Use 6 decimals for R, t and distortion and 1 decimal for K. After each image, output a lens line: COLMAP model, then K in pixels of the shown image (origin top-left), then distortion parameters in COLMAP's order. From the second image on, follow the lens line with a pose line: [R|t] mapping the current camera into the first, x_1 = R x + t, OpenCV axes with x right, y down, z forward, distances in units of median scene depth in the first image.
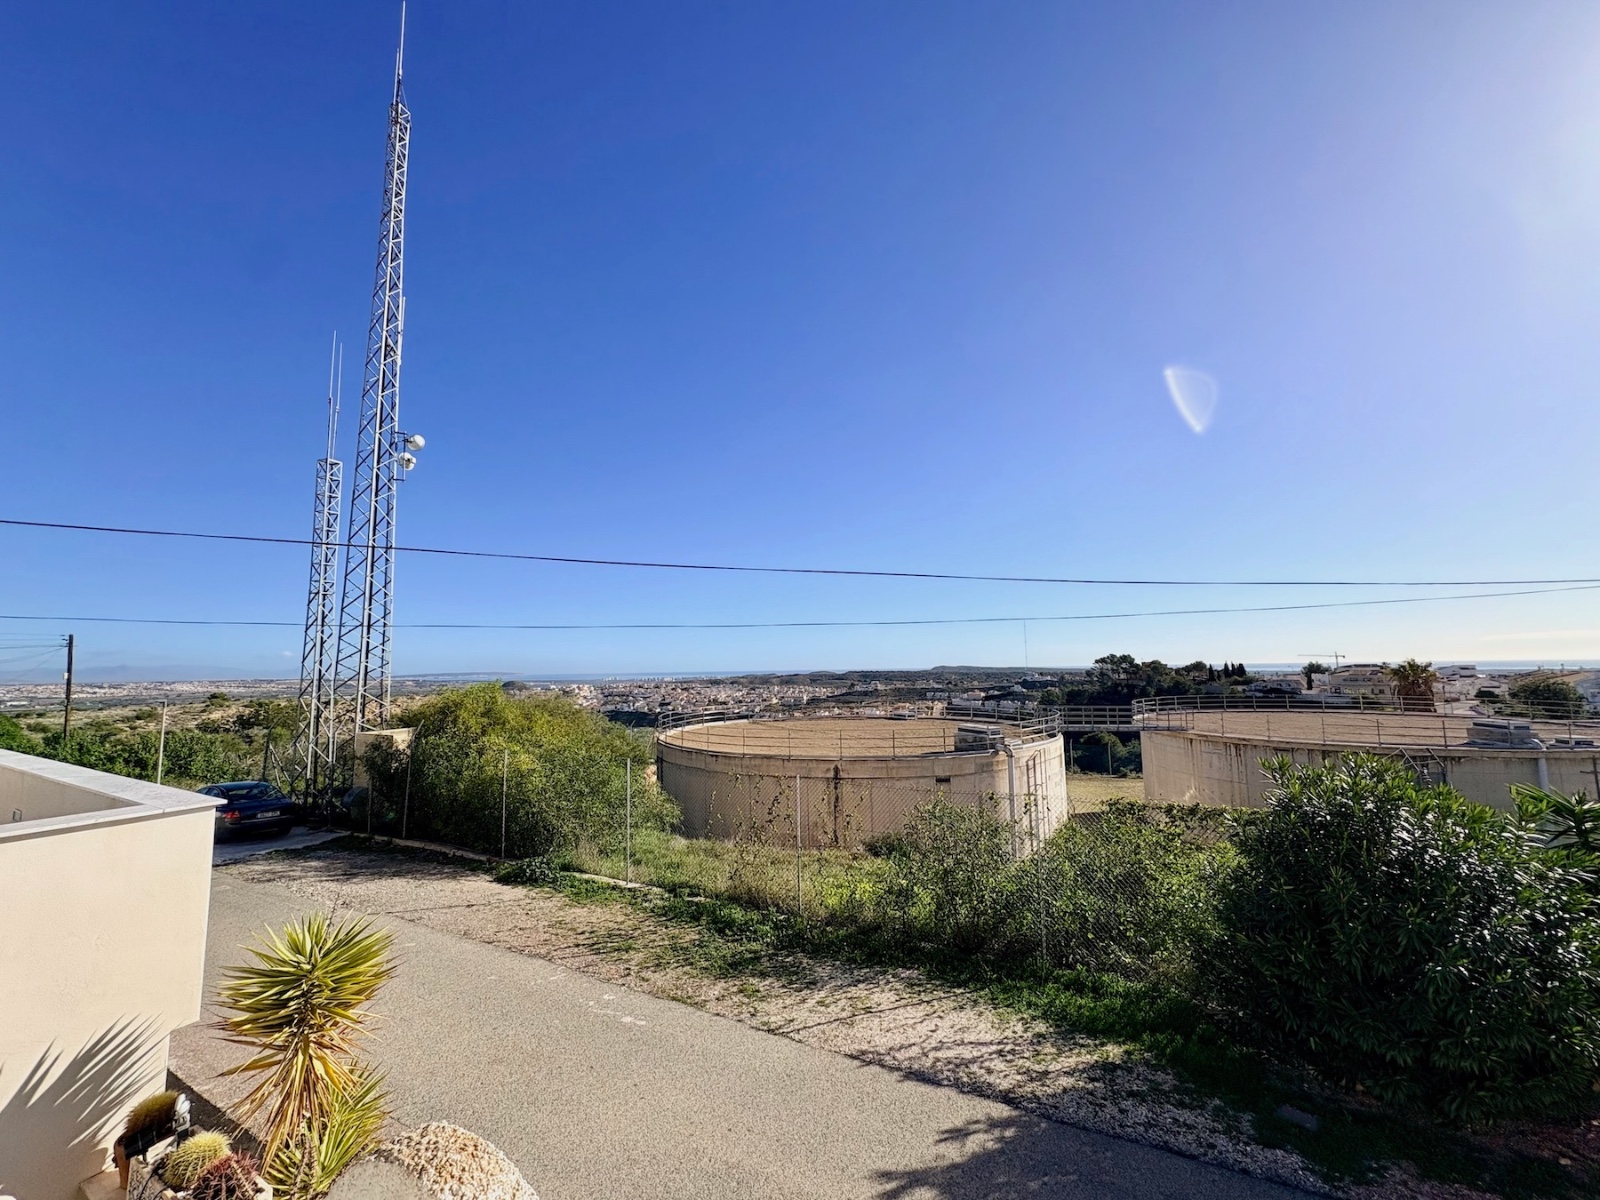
lens RADIAL K [[635.6, 0, 799.1], [0, 635.6, 598.5], [0, 0, 1]] dist [-0.001019, 0.000782]
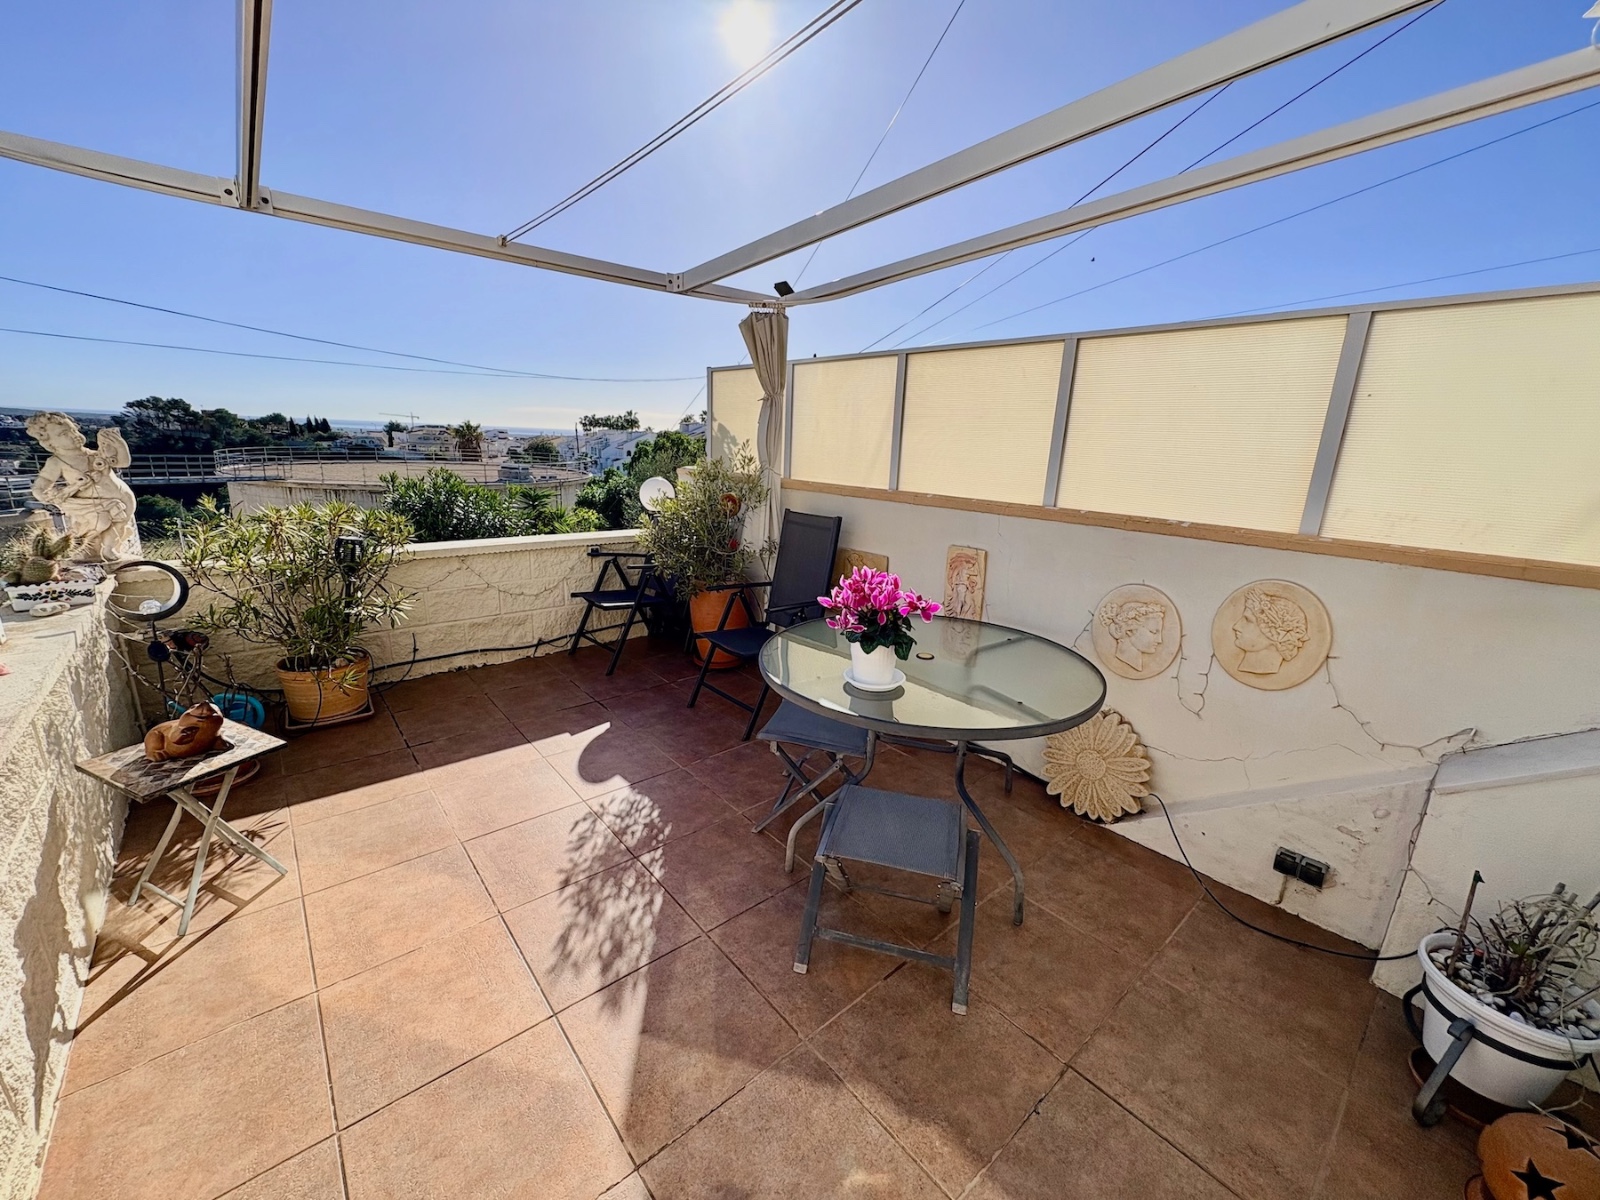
lens RADIAL K [[635.6, 0, 799.1], [0, 635.6, 598.5], [0, 0, 1]] dist [-0.001019, 0.000782]
pose [[0.332627, -0.204251, 0.920674, -0.101571], [-0.148507, 0.952739, 0.265018, -0.001745], [-0.931292, -0.224878, 0.286574, -0.109335]]
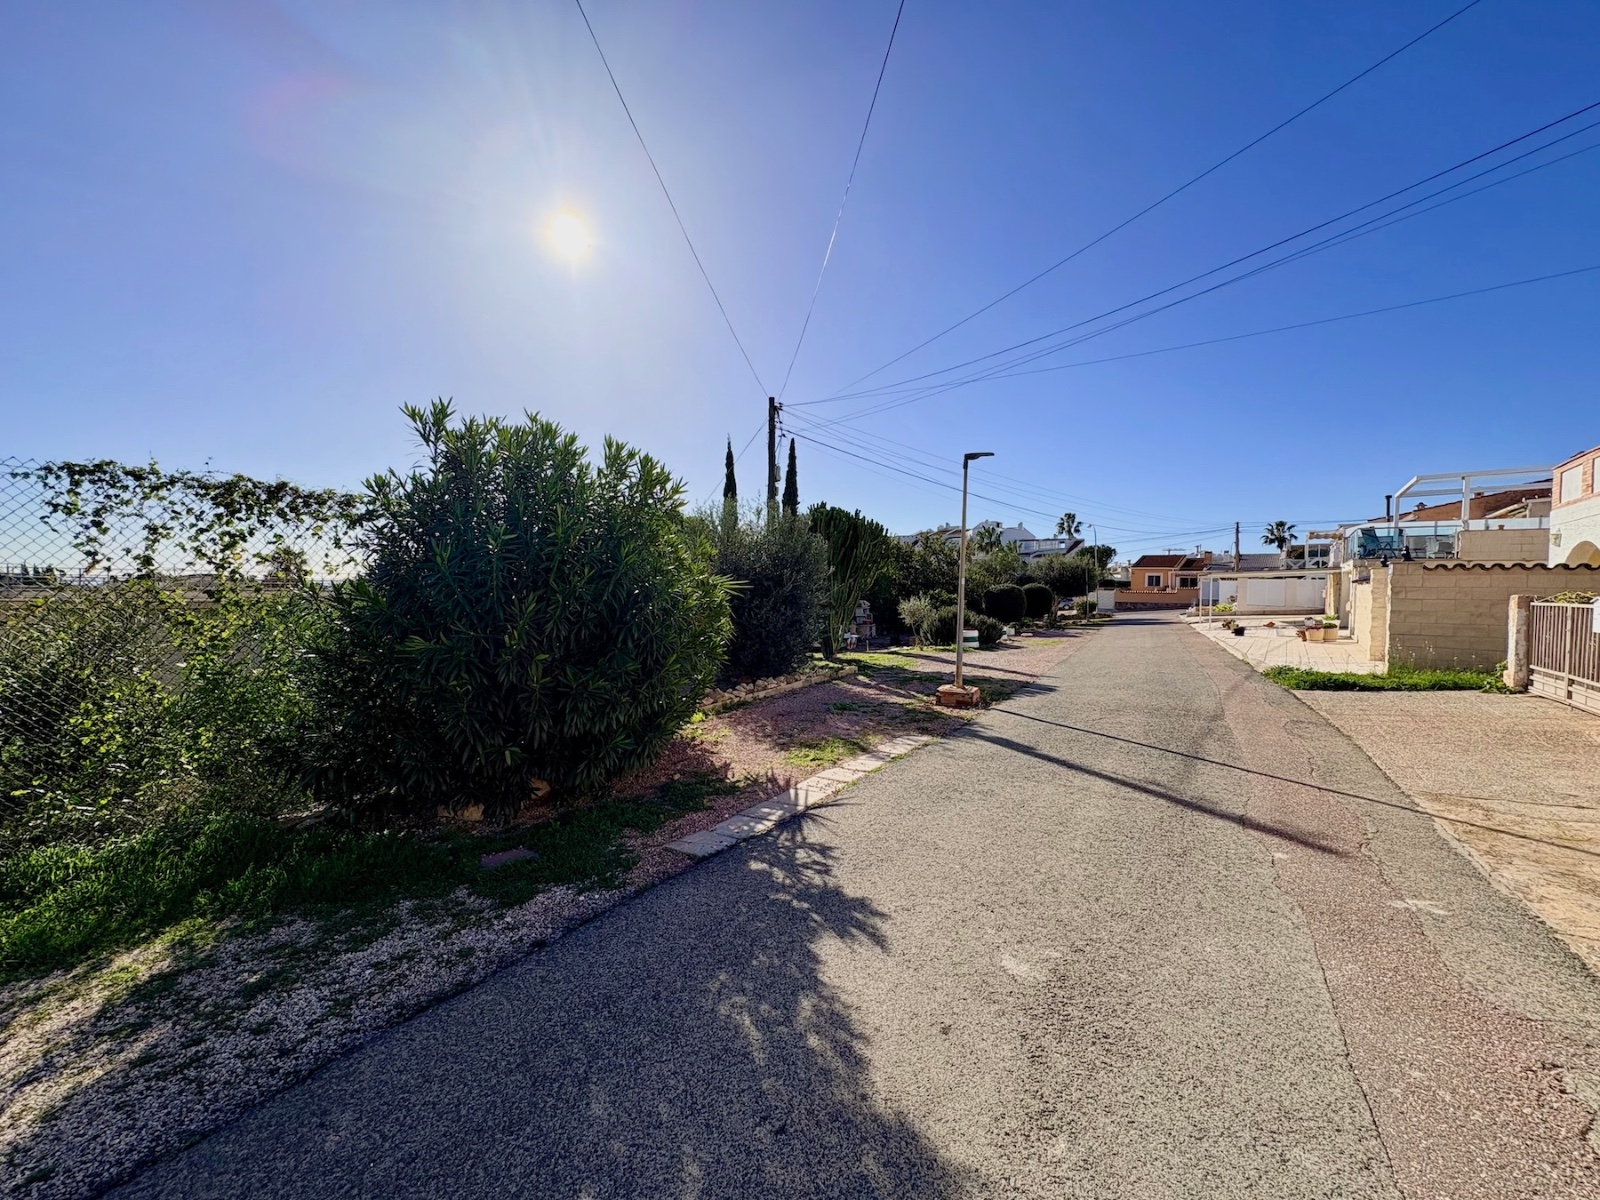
lens RADIAL K [[637.8, 0, 800.1], [0, 637.8, 598.2], [0, 0, 1]] dist [-0.000112, -0.000016]
pose [[0.093133, -0.009213, 0.995611, 0.033429], [-0.123196, 0.992166, 0.020706, 0.111480], [-0.988003, -0.124583, 0.091269, 0.151245]]
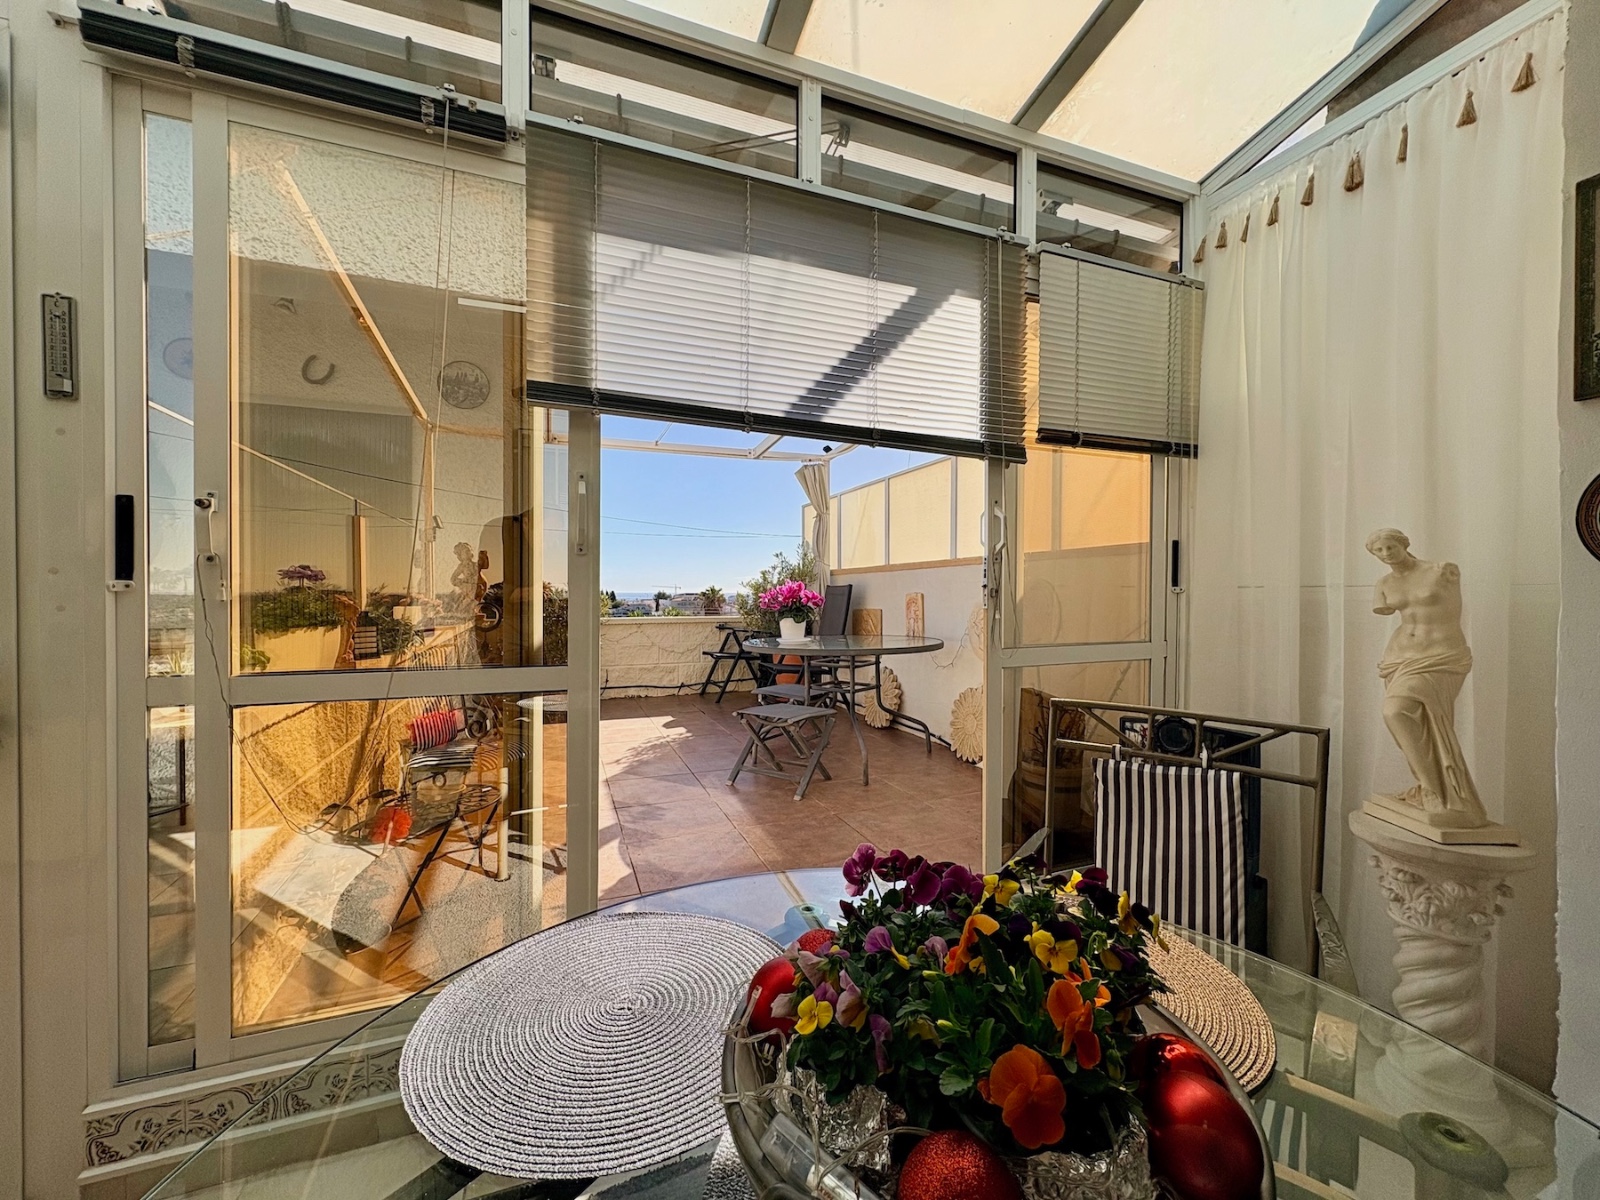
lens RADIAL K [[633.2, 0, 799.1], [0, 633.2, 600.5], [0, 0, 1]] dist [-0.001820, 0.000283]
pose [[0.627522, 0.005124, 0.778582, -0.133869], [-0.096750, 0.992741, 0.071446, 0.007229], [-0.772564, -0.120161, 0.623463, -0.178771]]
